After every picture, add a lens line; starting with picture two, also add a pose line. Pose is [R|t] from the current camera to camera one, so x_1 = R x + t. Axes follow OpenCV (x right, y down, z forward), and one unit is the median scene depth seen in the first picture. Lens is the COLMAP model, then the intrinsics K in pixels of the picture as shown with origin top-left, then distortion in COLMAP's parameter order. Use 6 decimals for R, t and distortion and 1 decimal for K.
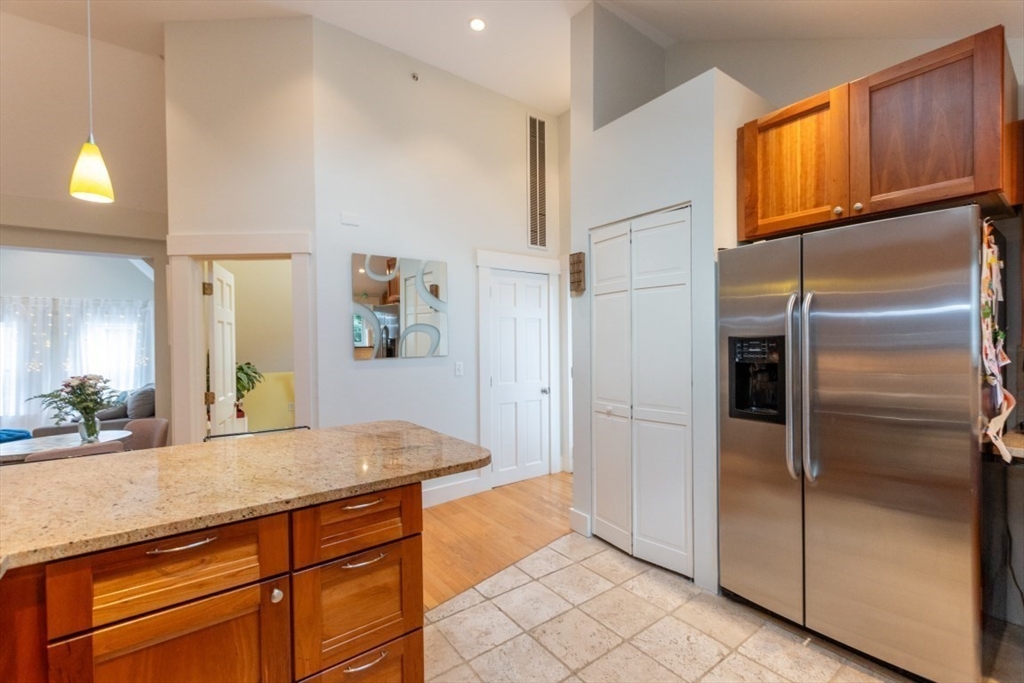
lens RADIAL K [[443.8, 0, 526.7], [0, 443.8, 344.3], [0, 0, 1]] dist [0.002343, 0.000003]
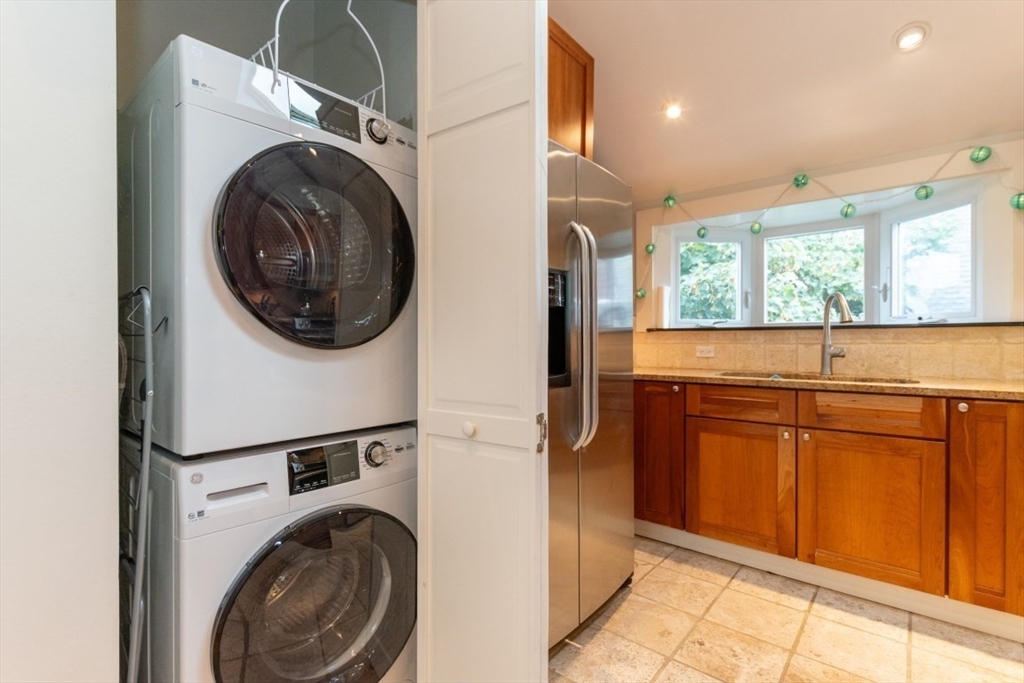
lens RADIAL K [[483.6, 0, 498.6], [0, 483.6, 343.7], [0, 0, 1]] dist [0.001635, -0.000996]
pose [[-0.208460, 0.005752, 0.978014, -0.197213], [0.007496, 0.999963, -0.004284, 0.094530], [-0.978002, 0.006438, -0.208496, 1.133297]]
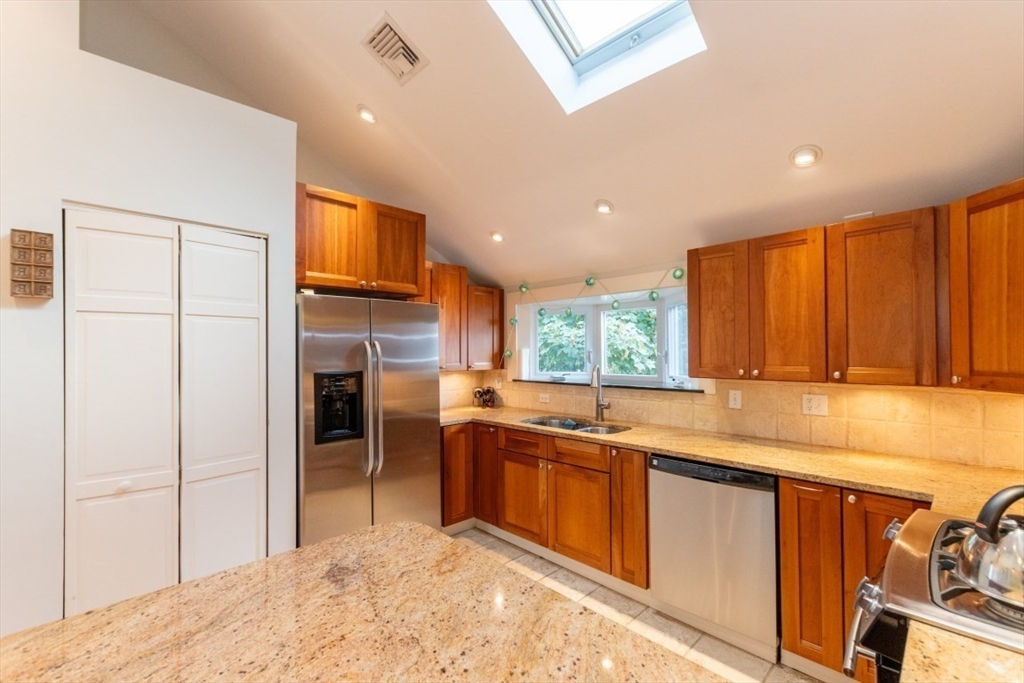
lens RADIAL K [[440.0, 0, 502.9], [0, 440.0, 348.1], [0, 0, 1]] dist [0.000761, -0.000026]
pose [[-0.108331, 0.020044, 0.993913, -0.677188], [0.015199, 0.999713, -0.018505, -0.050844], [-0.993999, 0.013102, -0.108604, 0.625925]]
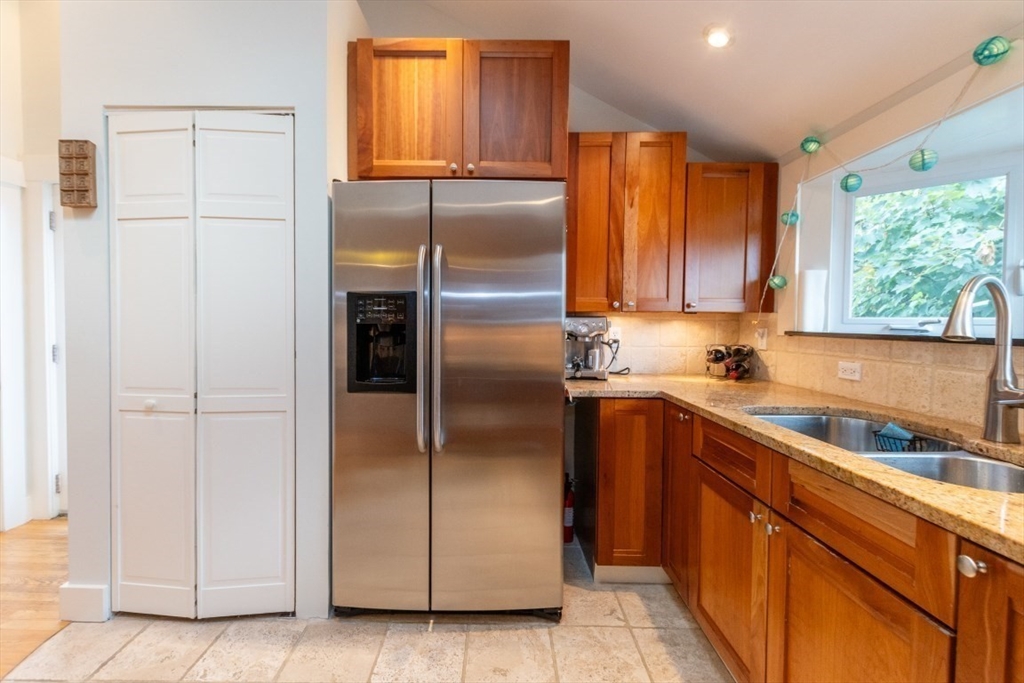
lens RADIAL K [[445.4, 0, 489.1], [0, 445.4, 333.7], [0, 0, 1]] dist [0.004684, -0.000117]
pose [[0.621159, -0.005230, 0.783667, -0.014477], [-0.007805, 0.999887, 0.012859, 0.043649], [-0.783645, -0.014104, 0.621048, 0.291338]]
